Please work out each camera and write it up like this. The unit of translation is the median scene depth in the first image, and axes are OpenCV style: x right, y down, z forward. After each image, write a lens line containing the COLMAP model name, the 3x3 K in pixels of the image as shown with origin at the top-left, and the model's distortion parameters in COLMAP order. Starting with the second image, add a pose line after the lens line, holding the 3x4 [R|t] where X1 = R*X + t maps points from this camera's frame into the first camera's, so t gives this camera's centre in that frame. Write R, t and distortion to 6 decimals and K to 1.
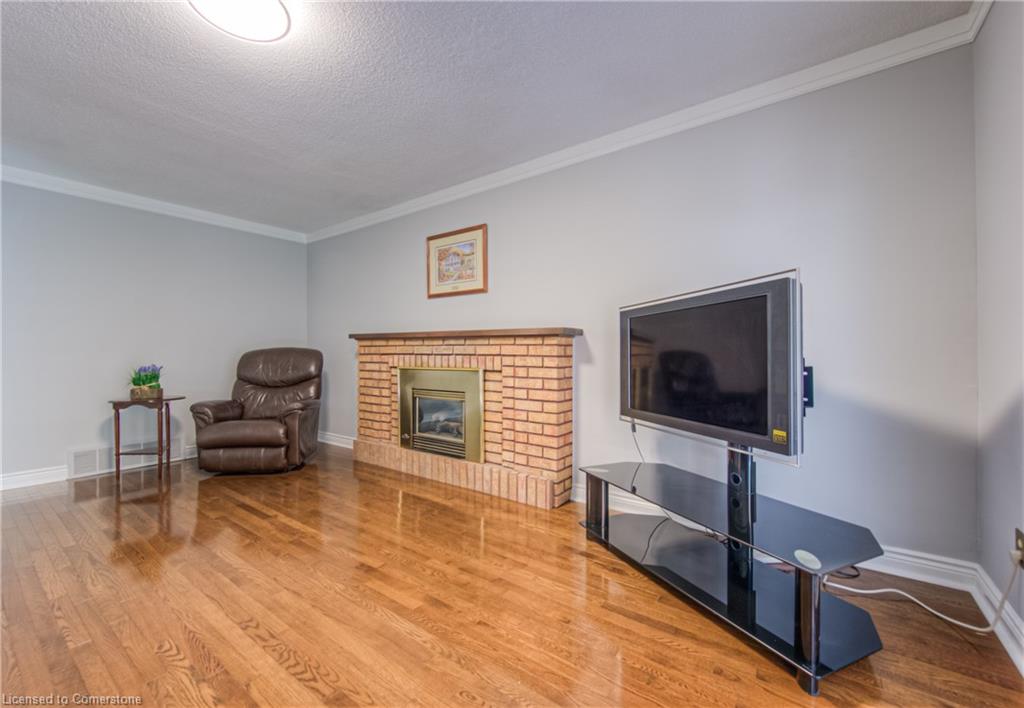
lens RADIAL K [[421.0, 0, 511.7], [0, 421.0, 356.1], [0, 0, 1]] dist [-0.009790, -0.000230]
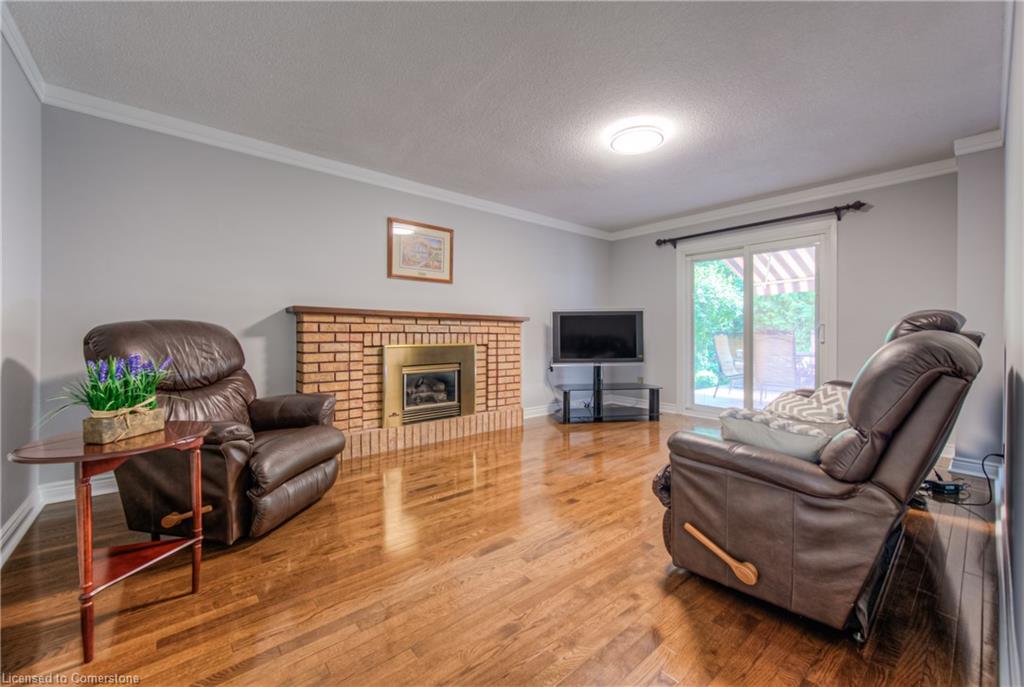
lens RADIAL K [[410.3, 0, 513.2], [0, 410.3, 337.7], [0, 0, 1]] dist [-0.001398, -0.000234]
pose [[0.224236, -0.009725, 0.974486, -1.293007], [0.003530, 0.999952, 0.009166, -0.000209], [-0.974529, 0.001385, 0.224259, 0.574772]]
